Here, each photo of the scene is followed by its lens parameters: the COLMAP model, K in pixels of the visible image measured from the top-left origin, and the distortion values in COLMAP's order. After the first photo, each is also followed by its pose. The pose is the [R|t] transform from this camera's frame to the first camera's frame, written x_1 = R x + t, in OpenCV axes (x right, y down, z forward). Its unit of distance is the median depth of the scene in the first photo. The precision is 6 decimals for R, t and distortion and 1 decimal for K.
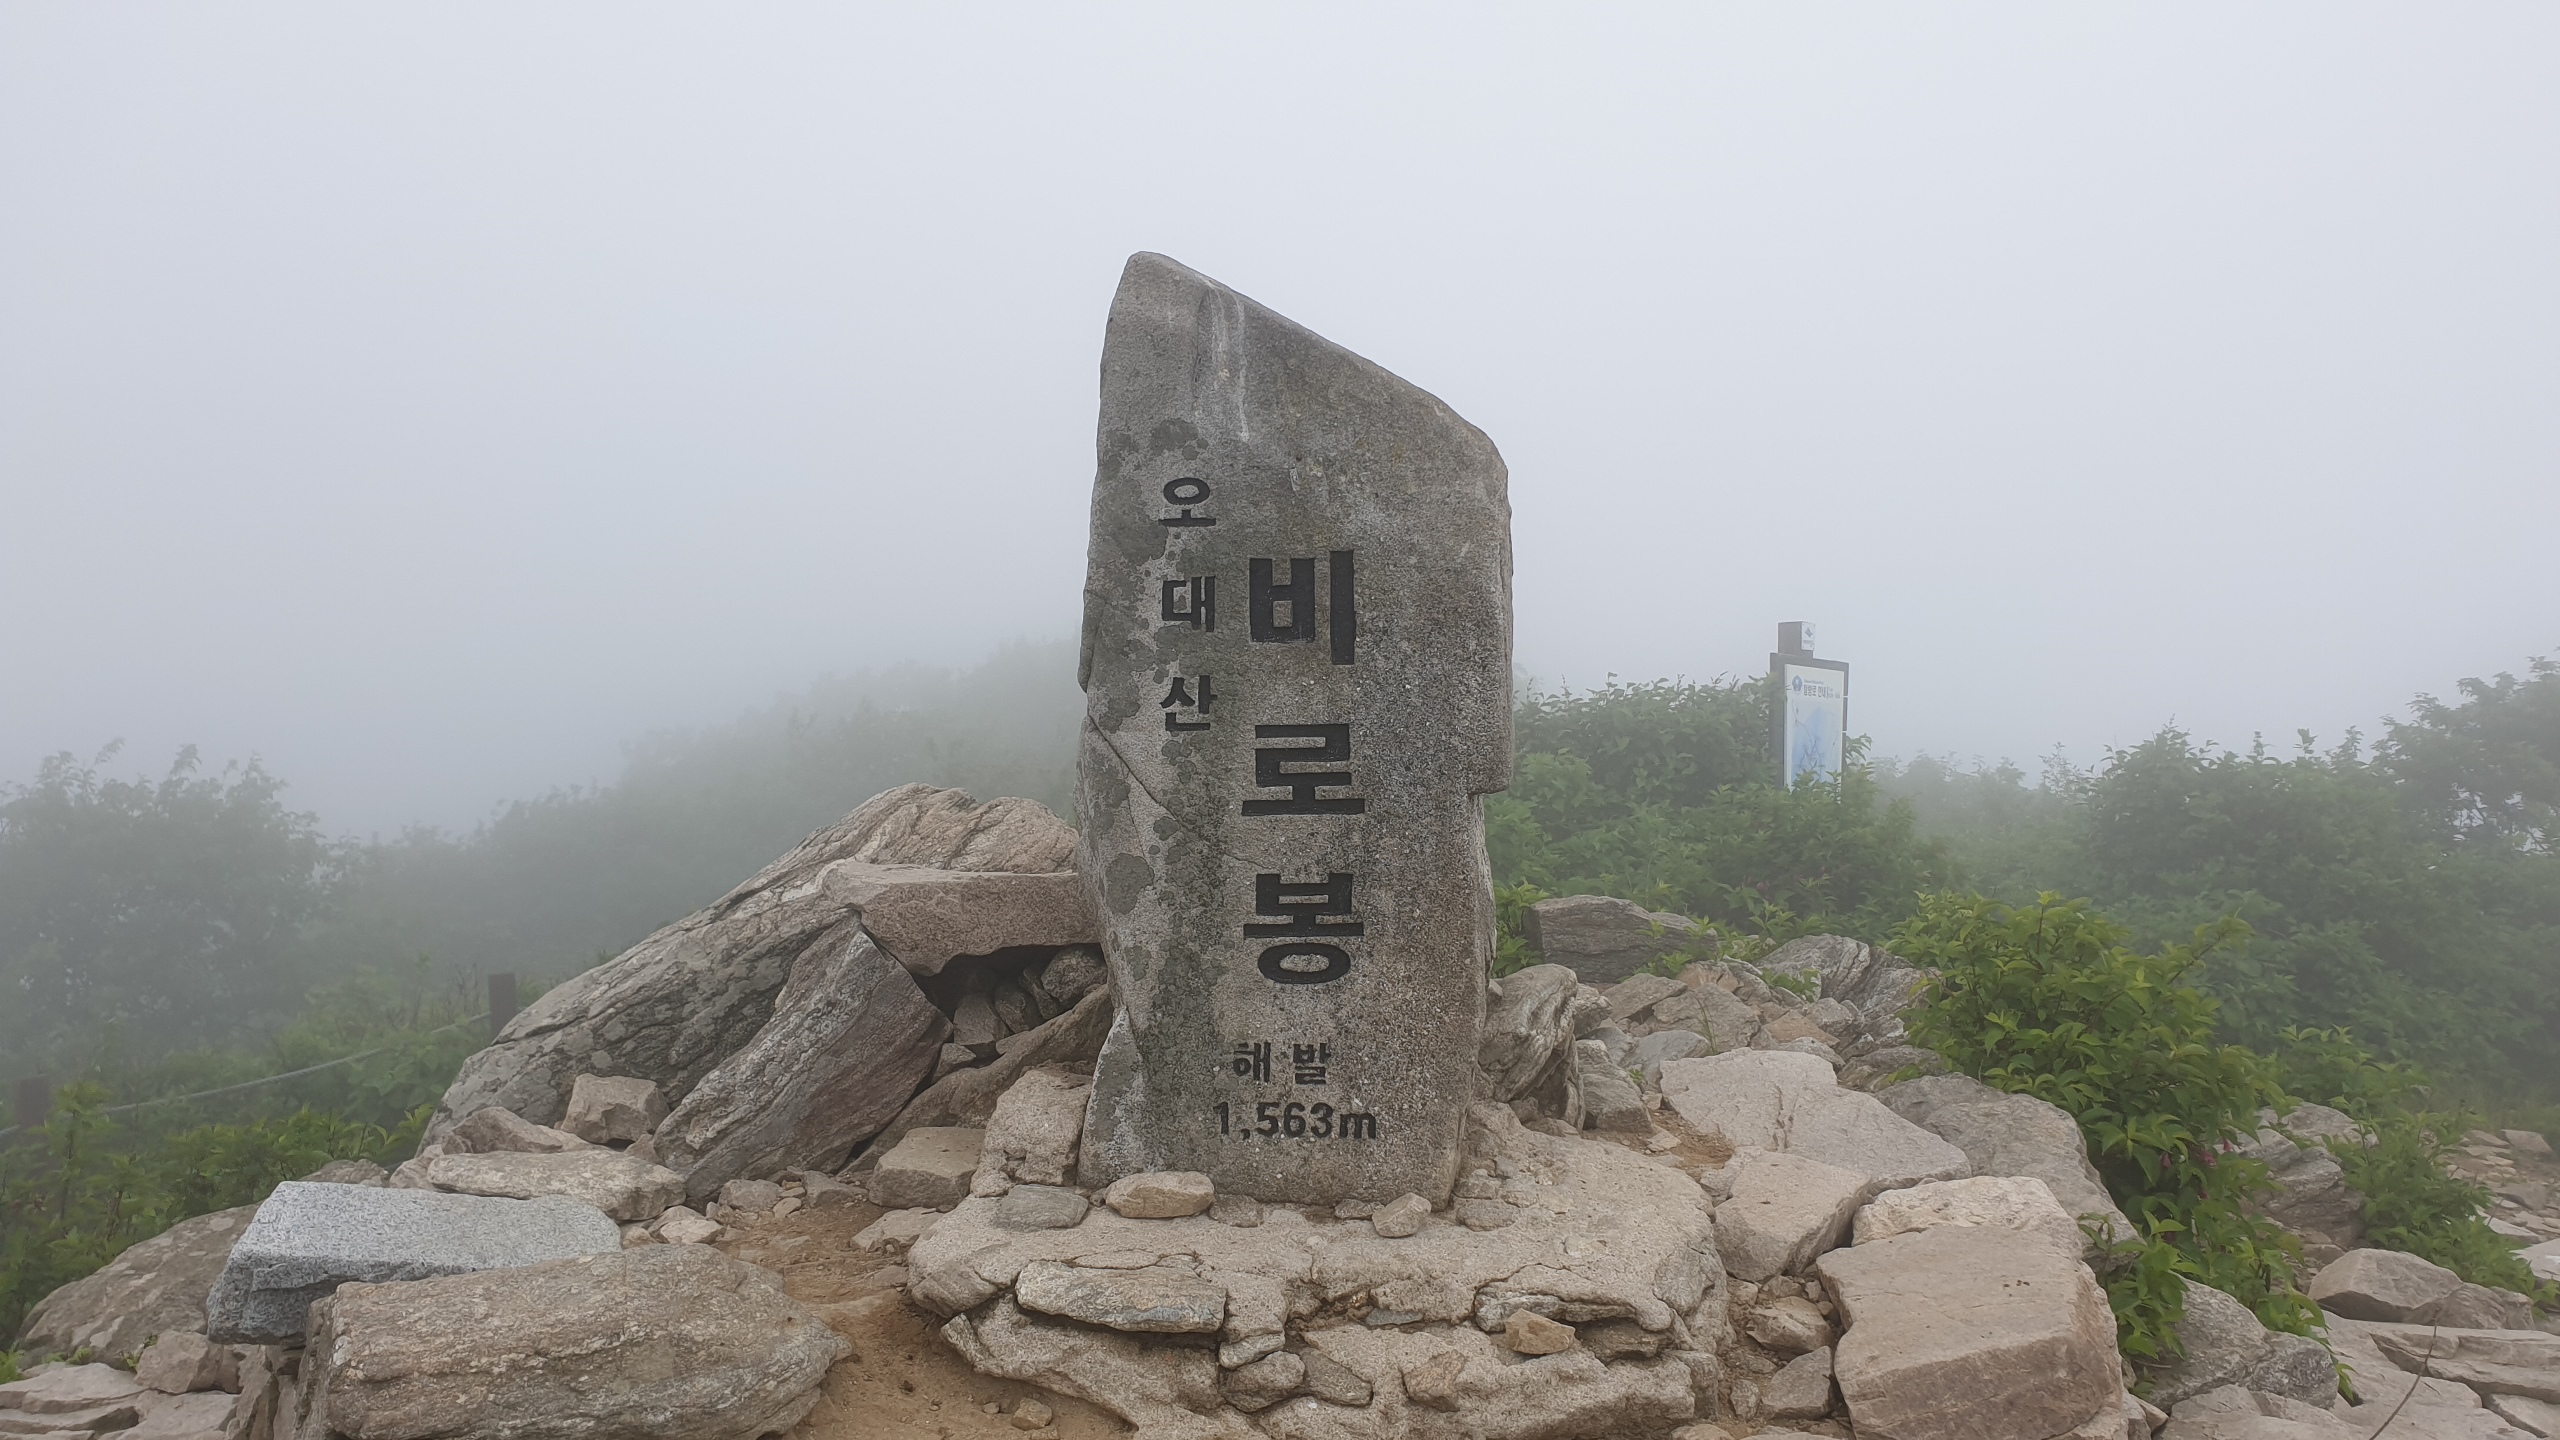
lens RADIAL K [[1989.2, 0, 1280.0], [0, 1989.2, 720.0], [0, 0, 1]] dist [0.217850, -0.301249]
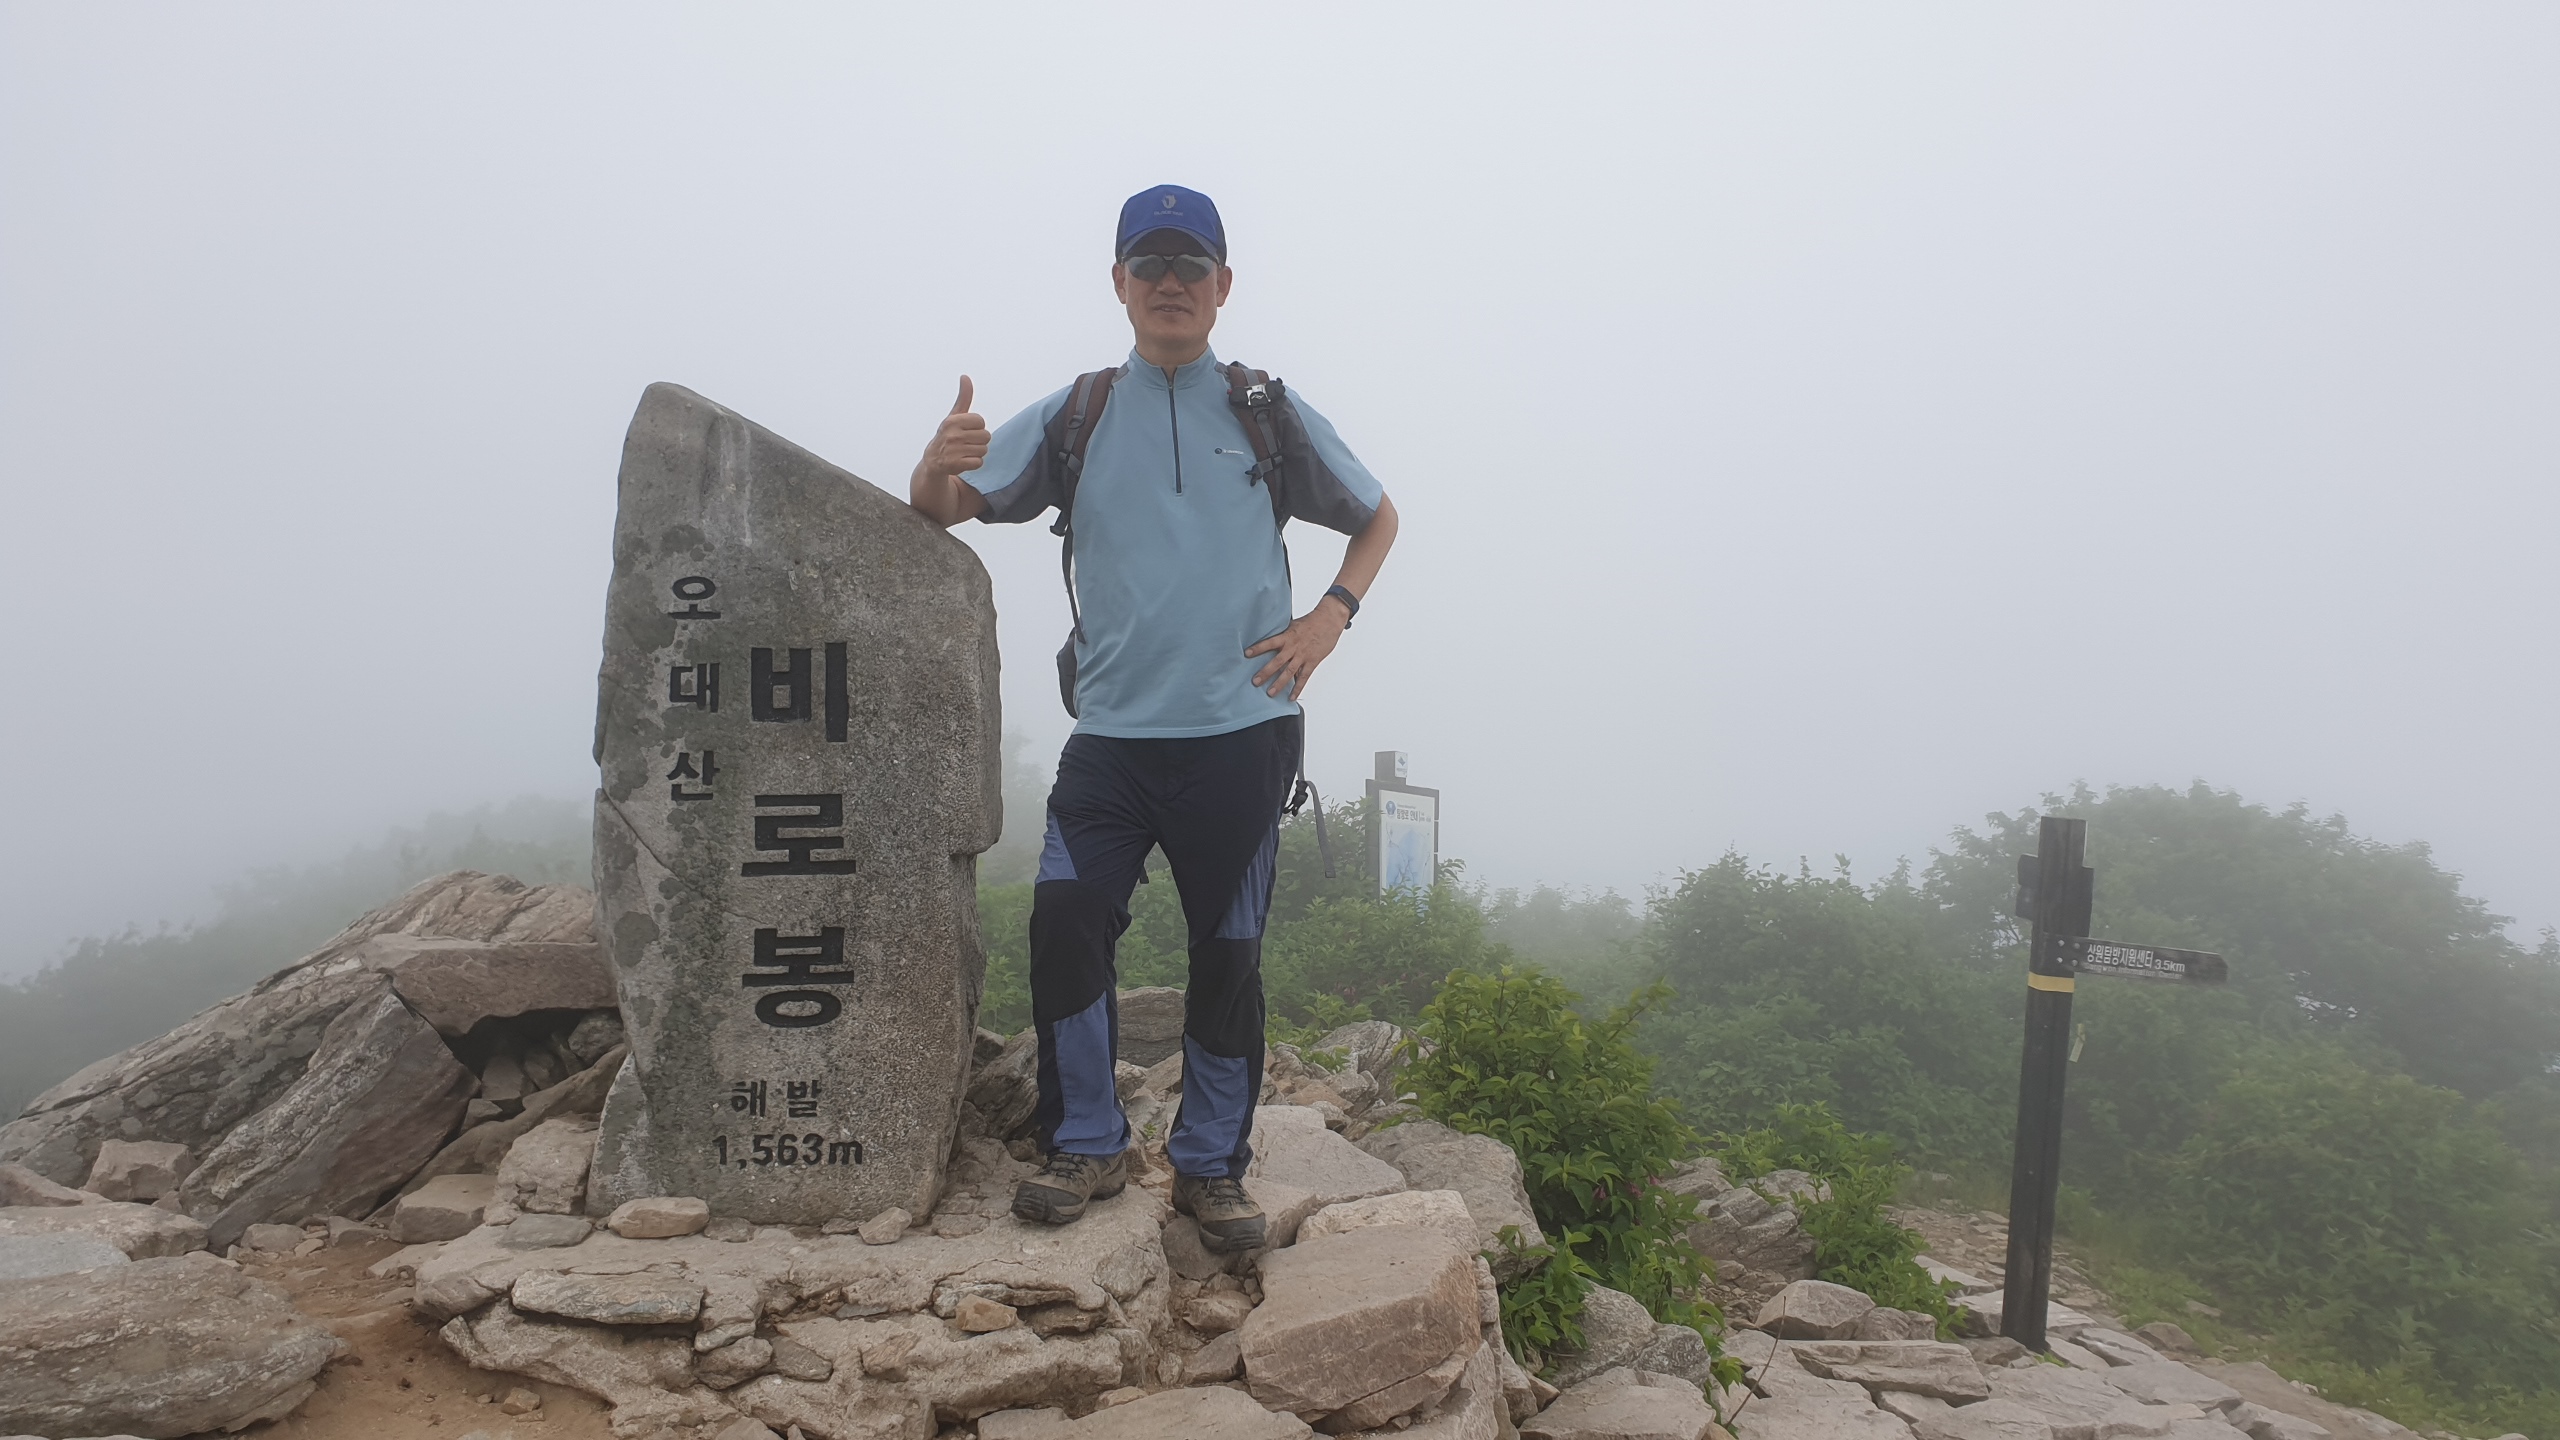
lens RADIAL K [[2039.7, 0, 1280.0], [0, 2039.7, 720.0], [0, 0, 1]] dist [0.030392, 0.032392]
pose [[0.987712, 0.007978, 0.156082, 0.099303], [0.003196, 0.997456, -0.071211, 0.042938], [-0.156253, 0.070834, 0.985174, -0.185849]]
